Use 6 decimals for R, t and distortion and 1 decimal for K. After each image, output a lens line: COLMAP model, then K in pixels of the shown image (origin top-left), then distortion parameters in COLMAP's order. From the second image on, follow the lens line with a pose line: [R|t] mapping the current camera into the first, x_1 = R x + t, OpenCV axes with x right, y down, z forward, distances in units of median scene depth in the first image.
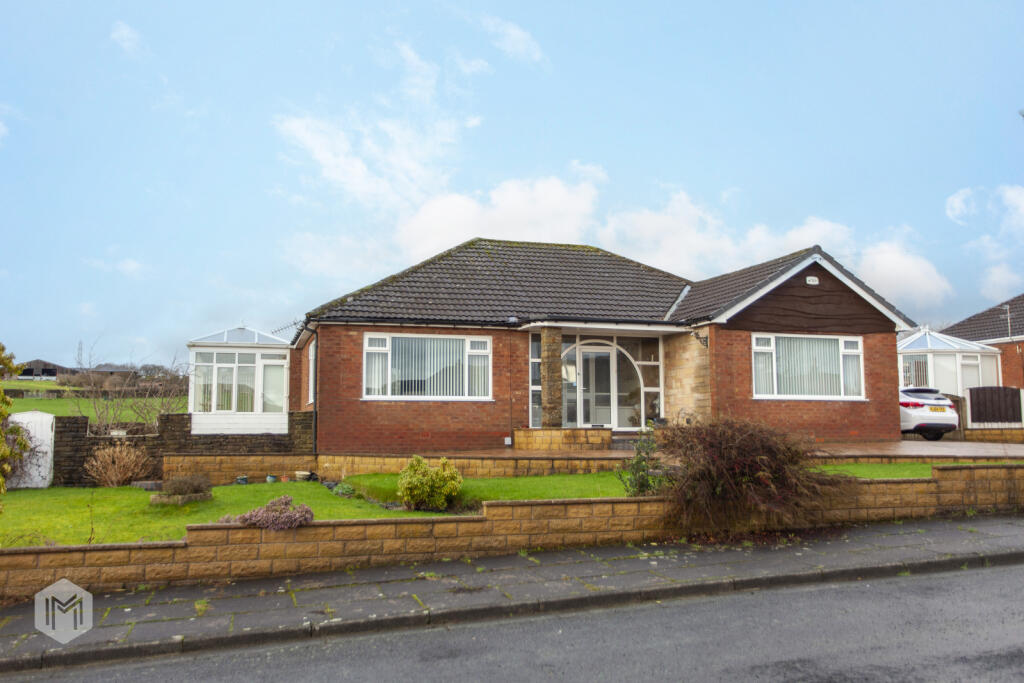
lens RADIAL K [[889.2, 0, 512.0], [0, 889.2, 341.5], [0, 0, 1]] dist [0.003138, 0.000407]
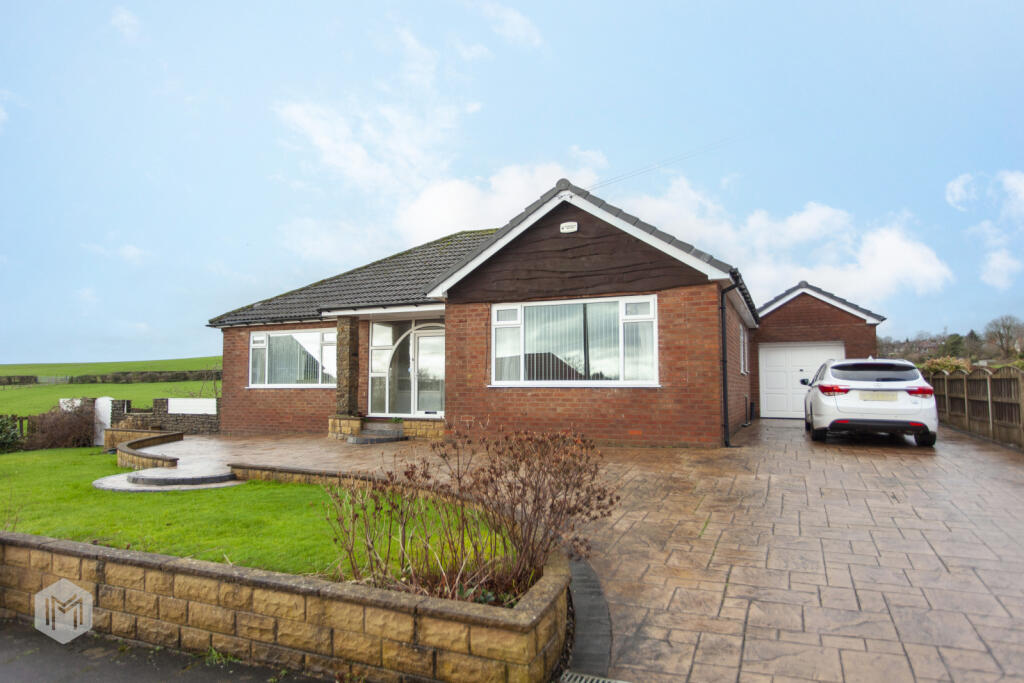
lens RADIAL K [[671.0, 0, 512.0], [0, 671.0, 341.5], [0, 0, 1]] dist [-0.001424, -0.000040]
pose [[0.728269, -0.046069, -0.683741, 0.690548], [0.067283, 0.997724, 0.004440, 0.021712], [0.681981, -0.049238, 0.729711, 0.556554]]
